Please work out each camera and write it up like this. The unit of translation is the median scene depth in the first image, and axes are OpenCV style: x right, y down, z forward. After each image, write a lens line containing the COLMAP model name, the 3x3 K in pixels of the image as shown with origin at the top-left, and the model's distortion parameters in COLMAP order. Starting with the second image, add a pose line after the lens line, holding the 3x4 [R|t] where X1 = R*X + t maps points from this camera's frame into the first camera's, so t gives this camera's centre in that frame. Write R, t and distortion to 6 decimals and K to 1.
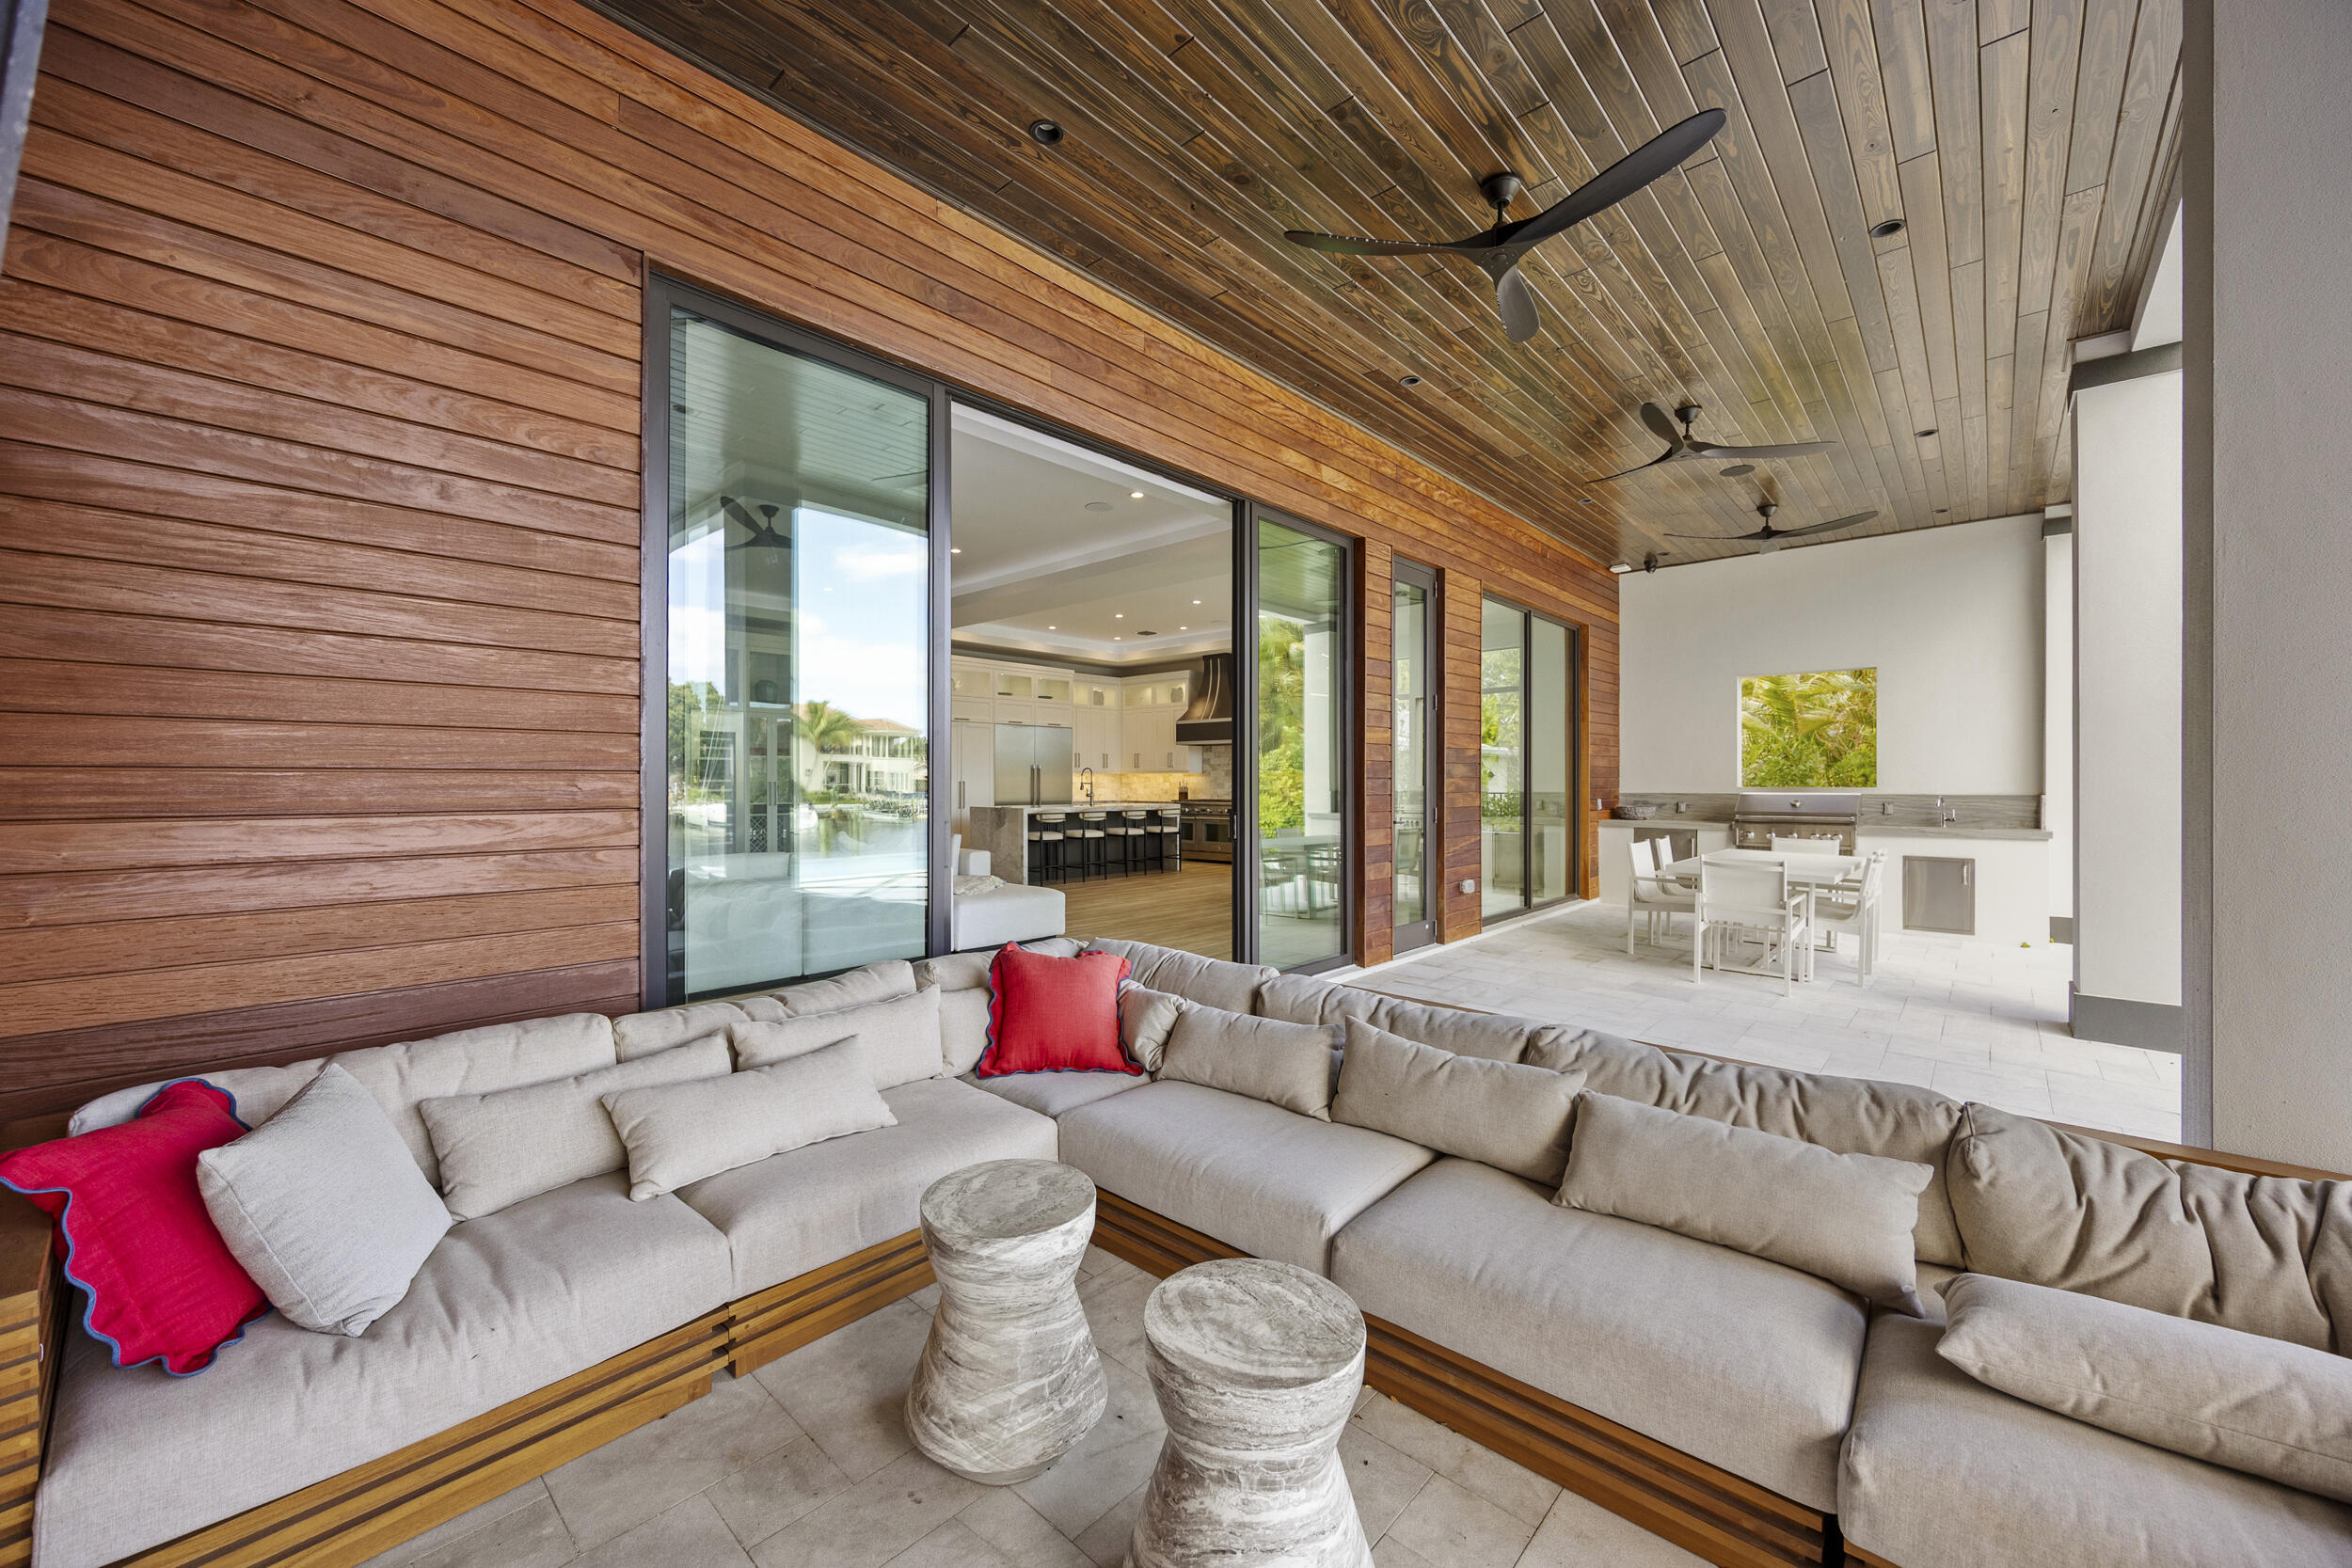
lens RADIAL K [[891.4, 0, 1178.3], [0, 891.4, 784.8], [0, 0, 1]] dist [-0.002955, -0.000071]
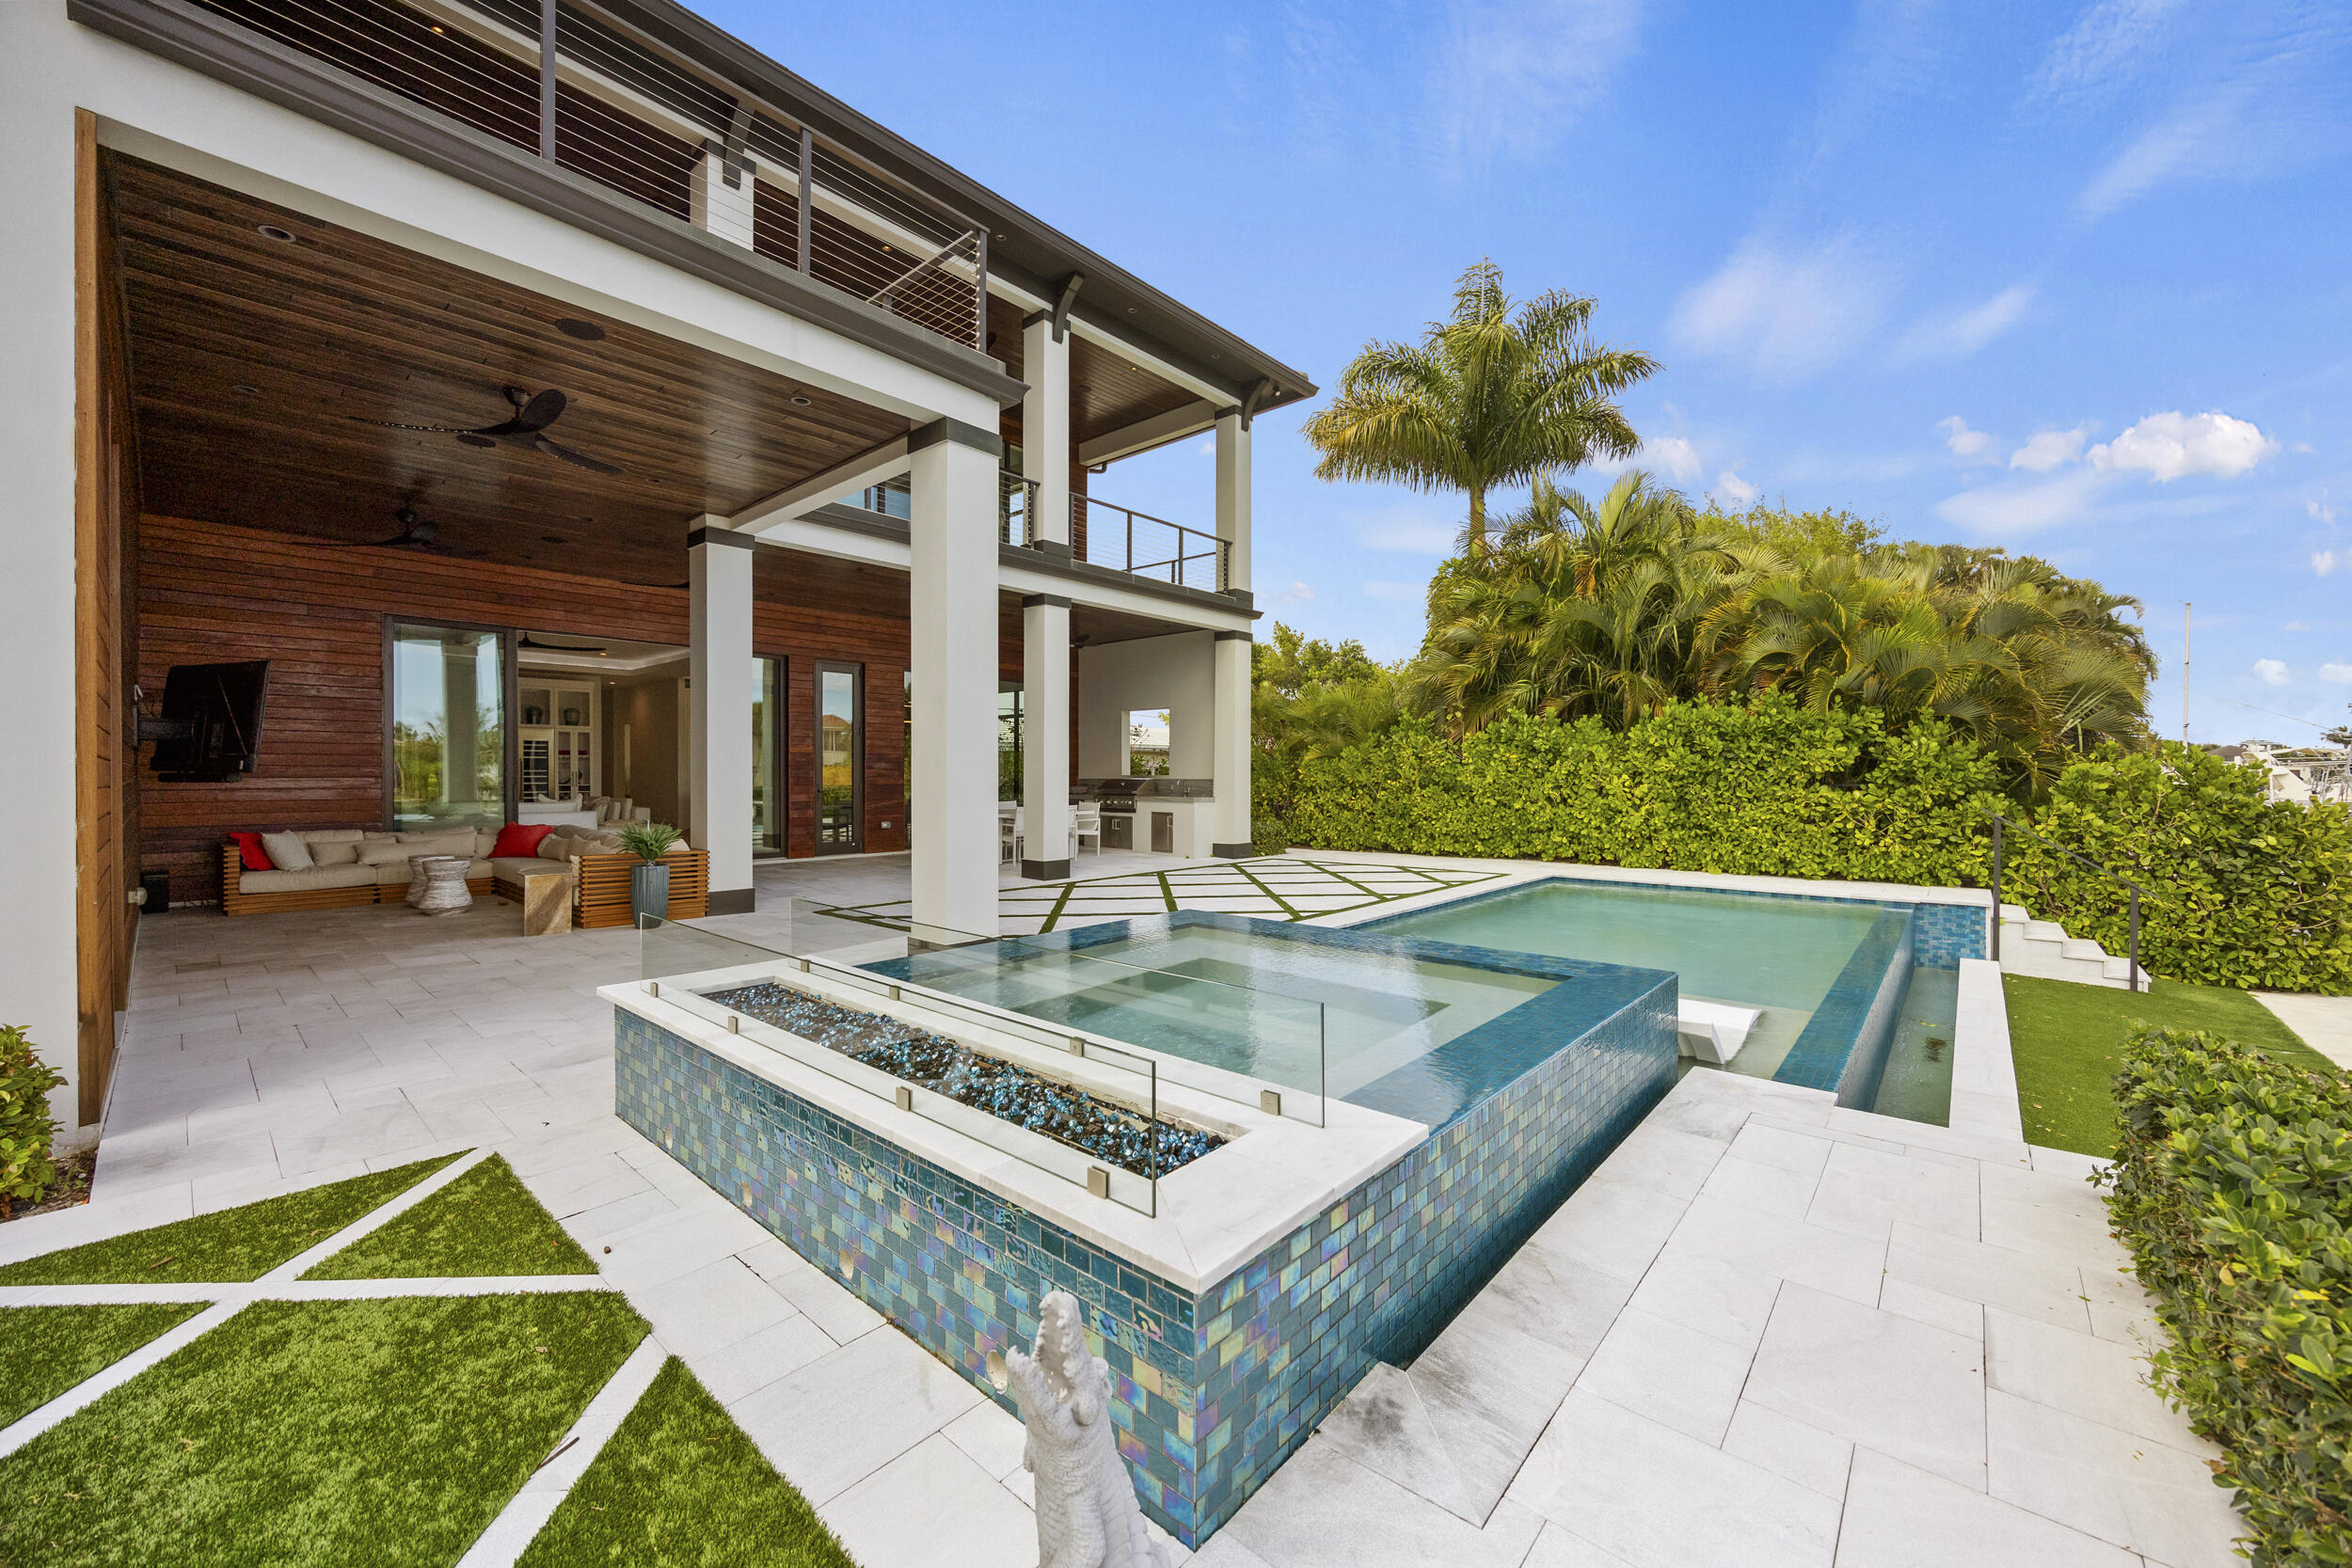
lens RADIAL K [[891.4, 0, 1181.3], [0, 891.4, 786.3], [0, 0, 1]] dist [-0.002955, -0.000071]
pose [[0.999788, 0.001285, 0.020539, 2.696149], [-0.001427, 0.999975, 0.006896, 0.040116], [-0.020530, -0.006924, 0.999765, -2.783255]]
